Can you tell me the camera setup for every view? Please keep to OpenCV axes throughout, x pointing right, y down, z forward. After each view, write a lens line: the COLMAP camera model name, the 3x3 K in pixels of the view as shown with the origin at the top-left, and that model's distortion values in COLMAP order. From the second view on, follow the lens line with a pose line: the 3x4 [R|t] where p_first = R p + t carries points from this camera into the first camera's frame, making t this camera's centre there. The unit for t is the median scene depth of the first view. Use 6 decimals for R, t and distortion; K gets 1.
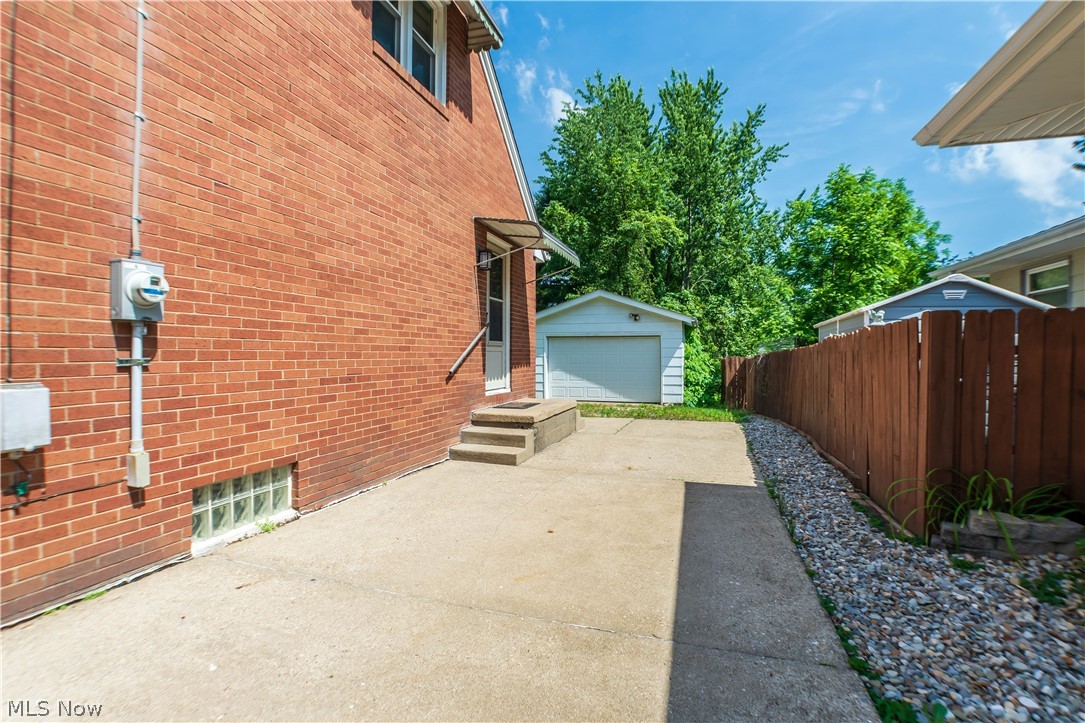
lens RADIAL K [[494.5, 0, 538.3], [0, 494.5, 359.1], [0, 0, 1]] dist [-0.032787, 0.000993]
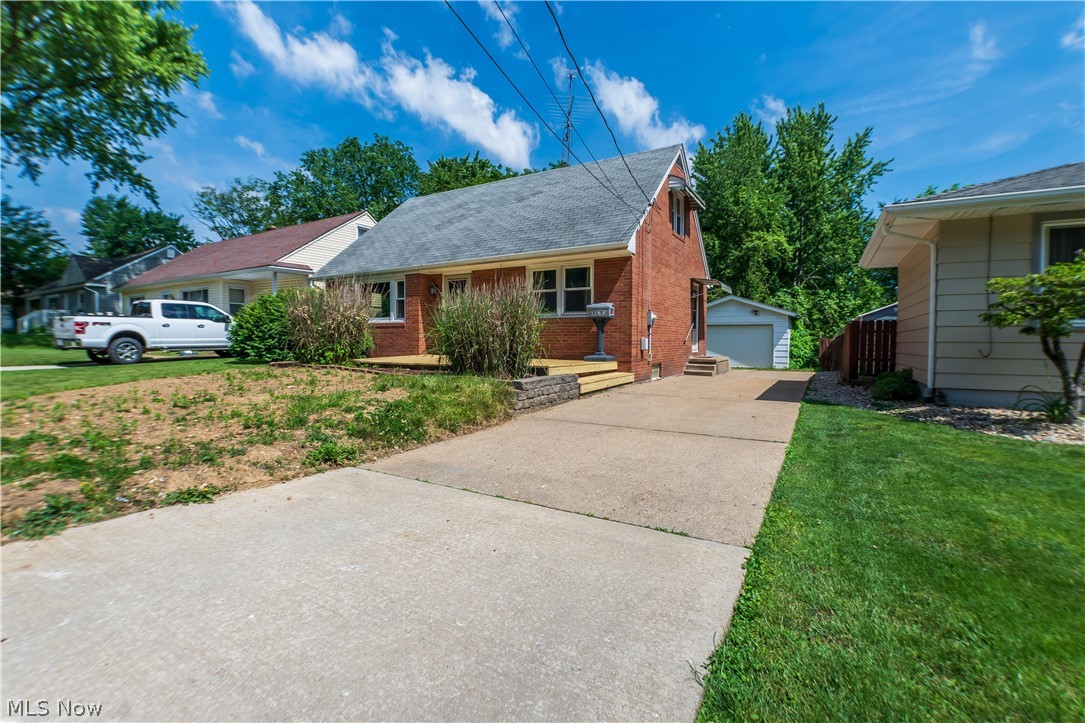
lens RADIAL K [[487.5, 0, 539.0], [0, 487.5, 361.4], [0, 0, 1]] dist [-0.037624, 0.000290]
pose [[0.977347, 0.010641, -0.211378, -0.142337], [-0.003606, 0.999428, 0.033636, 0.018677], [0.211615, -0.032112, 0.976826, -0.609074]]
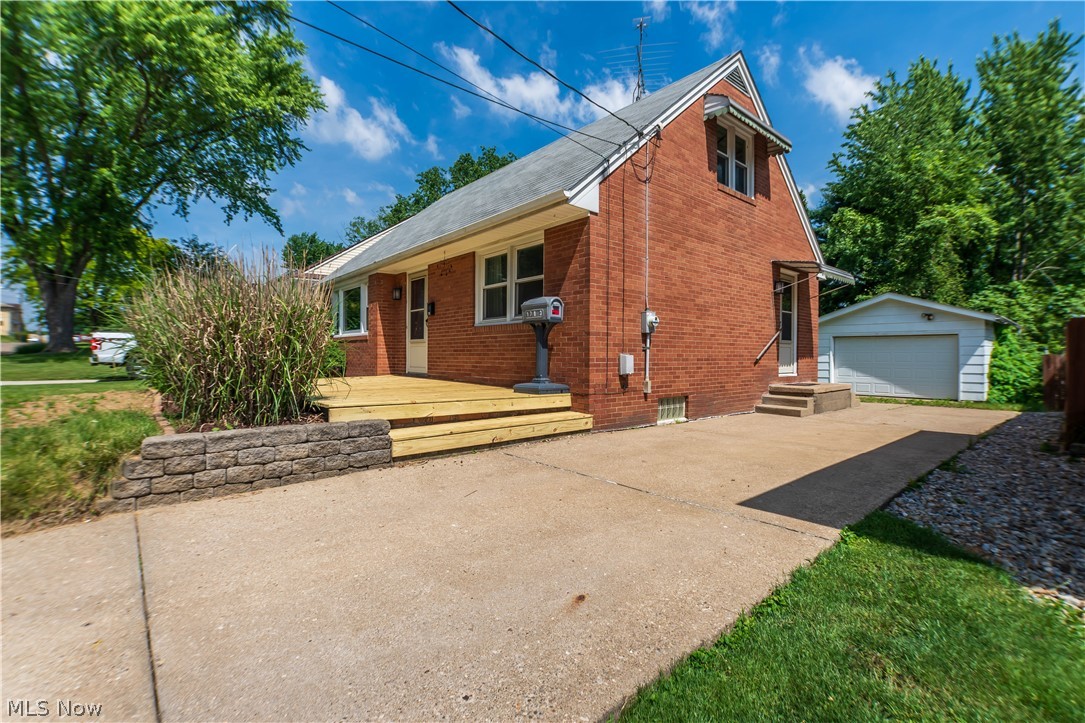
lens RADIAL K [[487.5, 0, 539.0], [0, 487.5, 361.4], [0, 0, 1]] dist [-0.037624, 0.000290]
pose [[0.854949, 0.008505, -0.518643, 0.013791], [-0.008496, 0.999961, 0.002392, 0.013247], [0.518643, 0.002362, 0.854988, -0.276320]]
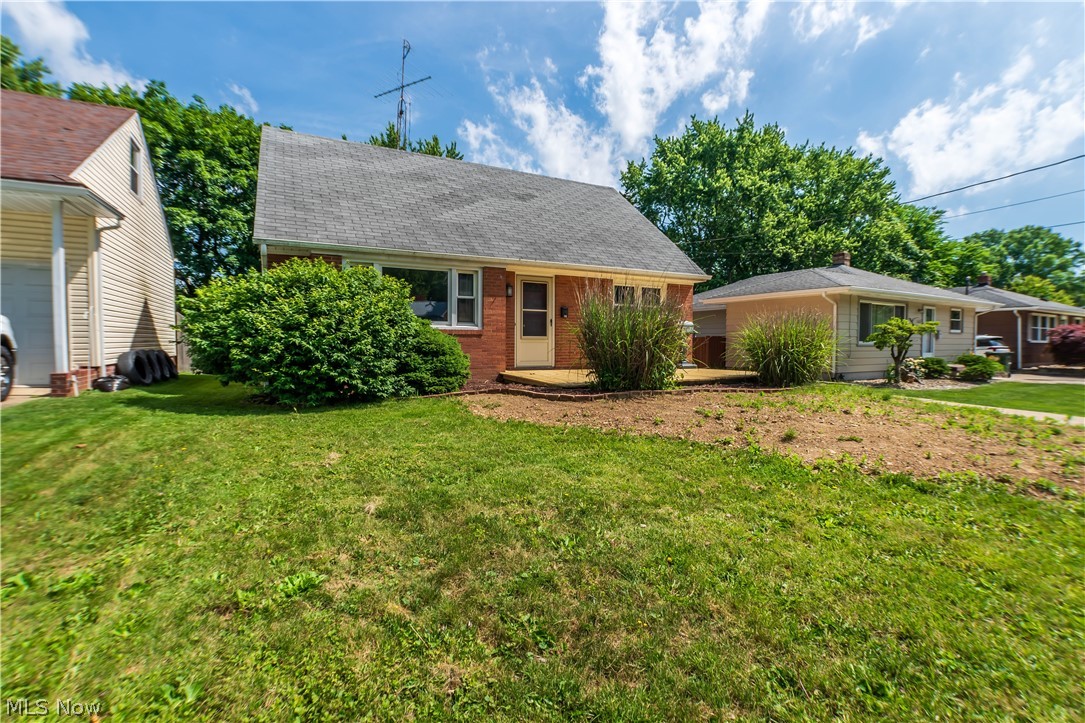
lens RADIAL K [[485.8, 0, 540.8], [0, 485.8, 360.2], [0, 0, 1]] dist [-0.054080, 0.013624]
pose [[0.692317, -0.026486, 0.721107, -0.982182], [0.007623, 0.999539, 0.029394, 0.001009], [-0.721553, -0.014853, 0.692200, -0.315519]]
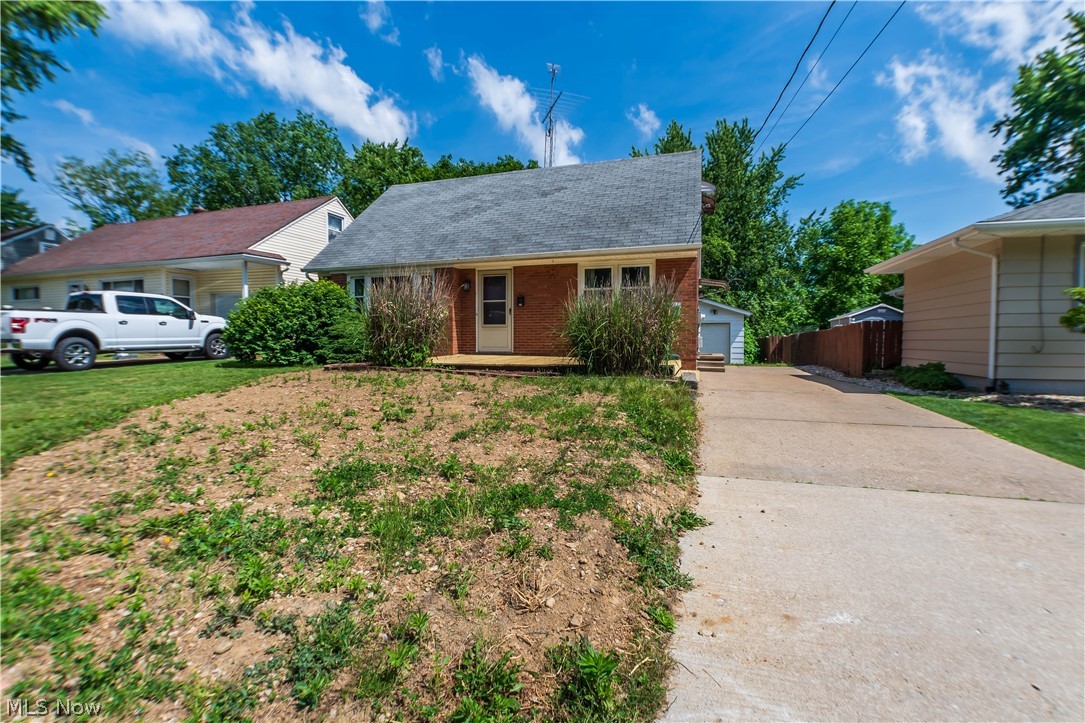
lens RADIAL K [[493.2, 0, 536.5], [0, 493.2, 364.6], [0, 0, 1]] dist [-0.041032, 0.003844]
pose [[0.999999, -0.001609, 0.000044, -0.393582], [0.001605, 0.999007, 0.044527, 0.016850], [-0.000115, -0.044527, 0.999008, -0.626108]]
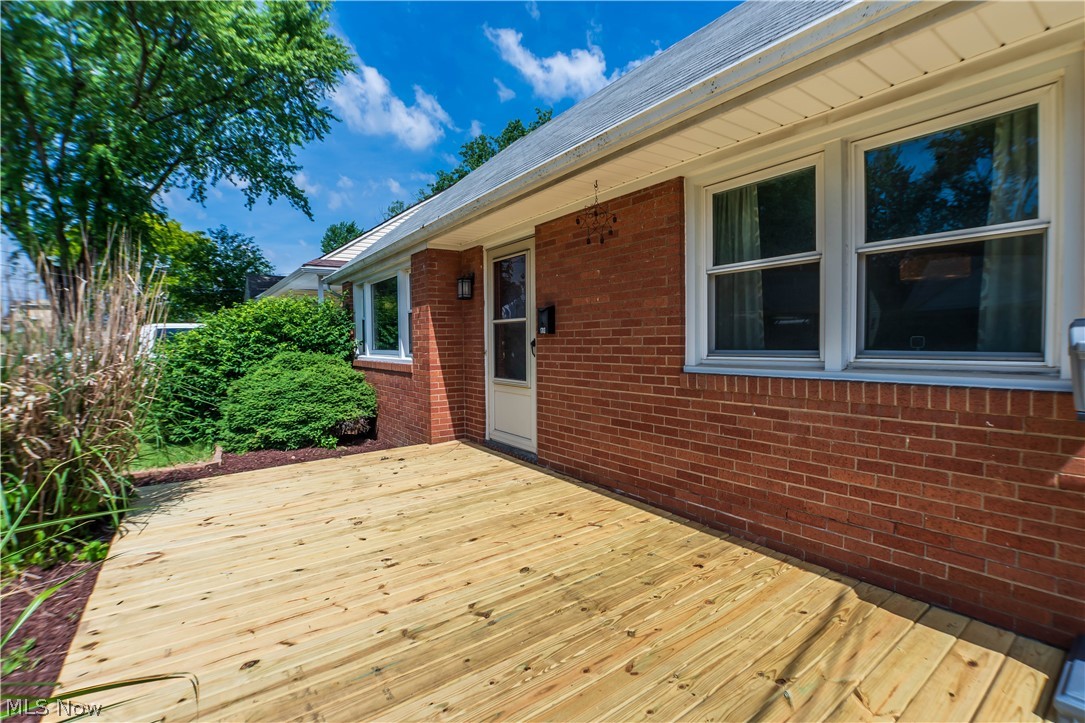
lens RADIAL K [[487.5, 0, 539.0], [0, 487.5, 361.4], [0, 0, 1]] dist [-0.037624, 0.000290]
pose [[0.811062, 0.012646, -0.584823, -0.257173], [0.006440, 0.999513, 0.030545, -0.034985], [0.584924, -0.028540, 0.810586, -0.056678]]
